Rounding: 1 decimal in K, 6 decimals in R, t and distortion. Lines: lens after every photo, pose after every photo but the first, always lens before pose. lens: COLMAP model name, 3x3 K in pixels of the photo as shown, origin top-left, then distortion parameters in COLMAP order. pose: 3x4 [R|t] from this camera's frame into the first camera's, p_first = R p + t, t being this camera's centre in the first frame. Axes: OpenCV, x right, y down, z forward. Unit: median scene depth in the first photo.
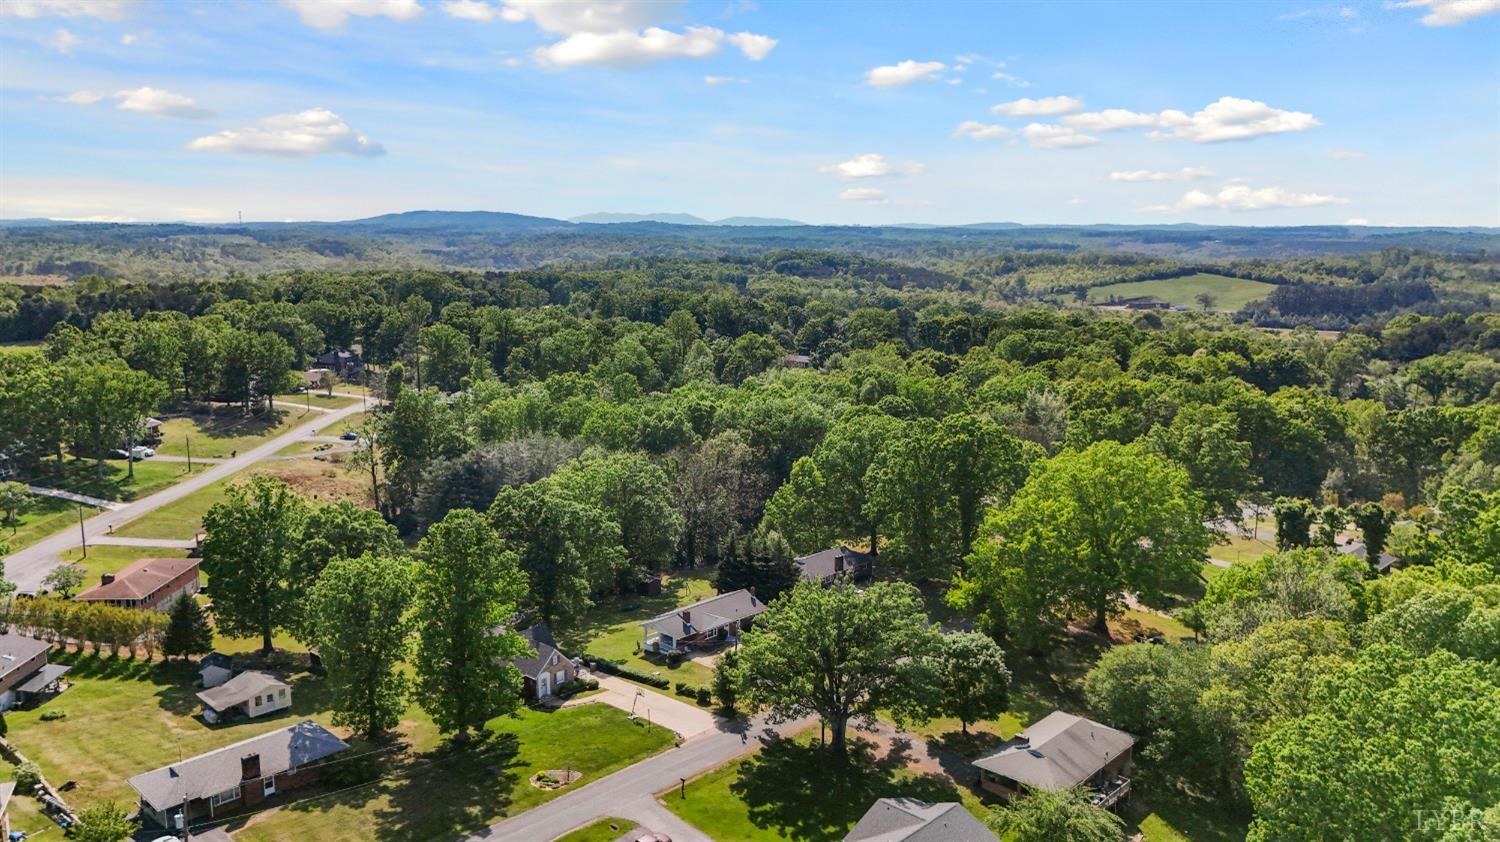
lens RADIAL K [[1070.9, 0, 750.0], [0, 1070.9, 421.0], [0, 0, 1]] dist [0.061291, -0.056436]
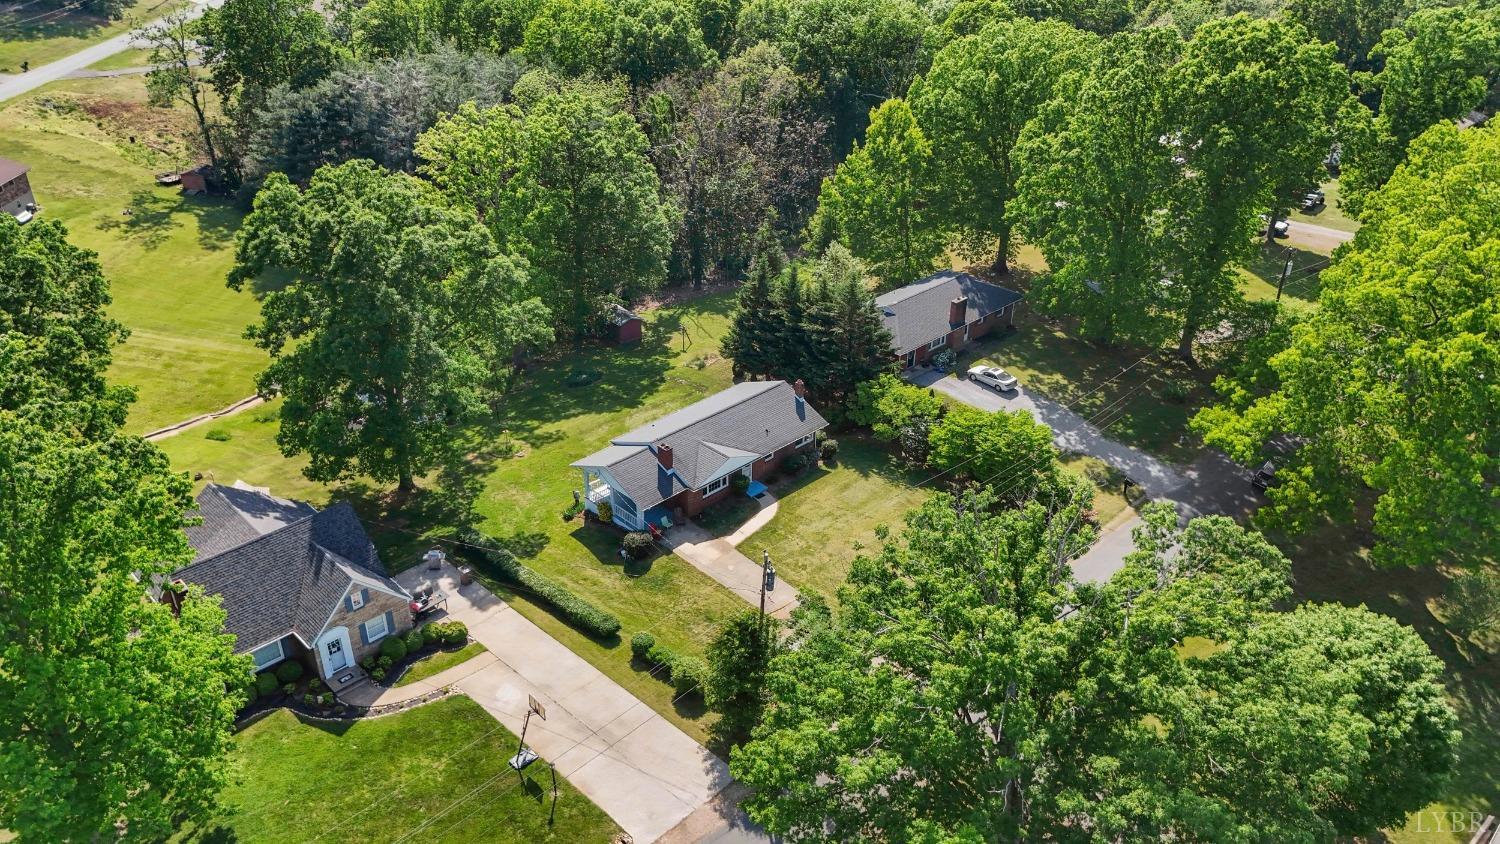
lens RADIAL K [[1070.9, 0, 750.0], [0, 1070.9, 422.0], [0, 0, 1]] dist [0.061291, -0.056436]
pose [[0.999330, 0.021152, -0.029866, -0.004395], [-0.009360, 0.936641, 0.350167, -0.005121], [0.035381, -0.349653, 0.936211, 0.424081]]
